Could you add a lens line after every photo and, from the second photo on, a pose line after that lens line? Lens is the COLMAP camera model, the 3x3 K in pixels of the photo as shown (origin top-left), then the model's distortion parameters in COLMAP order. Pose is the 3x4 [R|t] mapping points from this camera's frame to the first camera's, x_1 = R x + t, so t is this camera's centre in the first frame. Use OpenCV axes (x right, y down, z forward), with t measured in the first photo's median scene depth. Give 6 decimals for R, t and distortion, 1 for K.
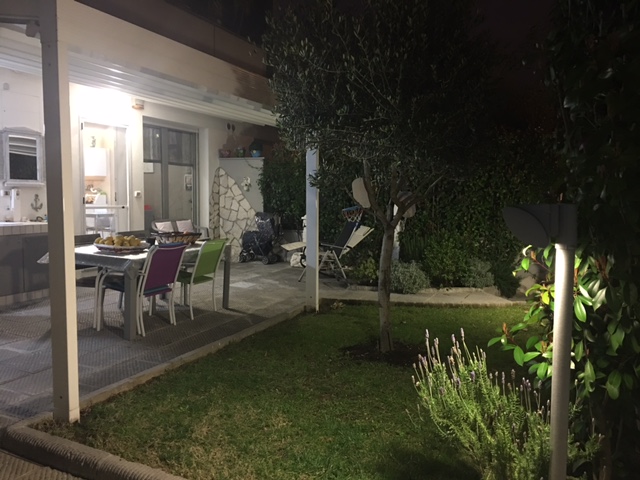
lens RADIAL K [[537.8, 0, 320.0], [0, 537.8, 240.0], [0, 0, 1]] dist [0.084935, -0.153169]
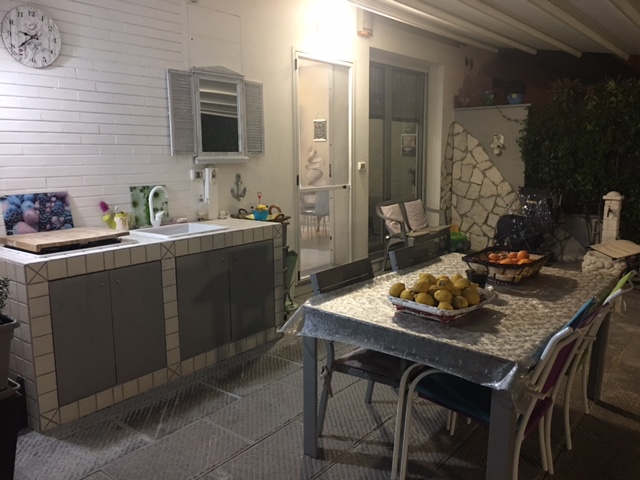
lens RADIAL K [[537.8, 0, 320.0], [0, 537.8, 240.0], [0, 0, 1]] dist [0.084935, -0.153169]
pose [[0.968184, 0.023213, -0.249161, -0.182108], [-0.002635, 0.996579, 0.082608, -0.040687], [0.250226, -0.079324, 0.964932, 0.274576]]
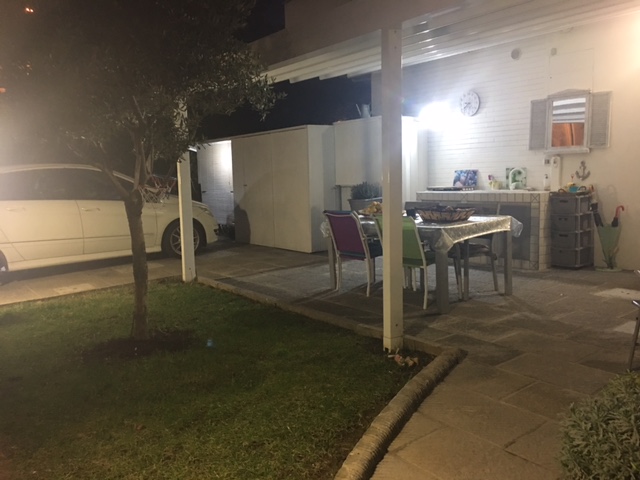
lens RADIAL K [[537.8, 0, 320.0], [0, 537.8, 240.0], [0, 0, 1]] dist [0.084935, -0.153169]
pose [[-0.472459, 0.116536, -0.873614, 0.332032], [-0.039570, 0.987416, 0.153116, -0.051831], [0.880464, 0.106910, -0.461902, 0.716569]]
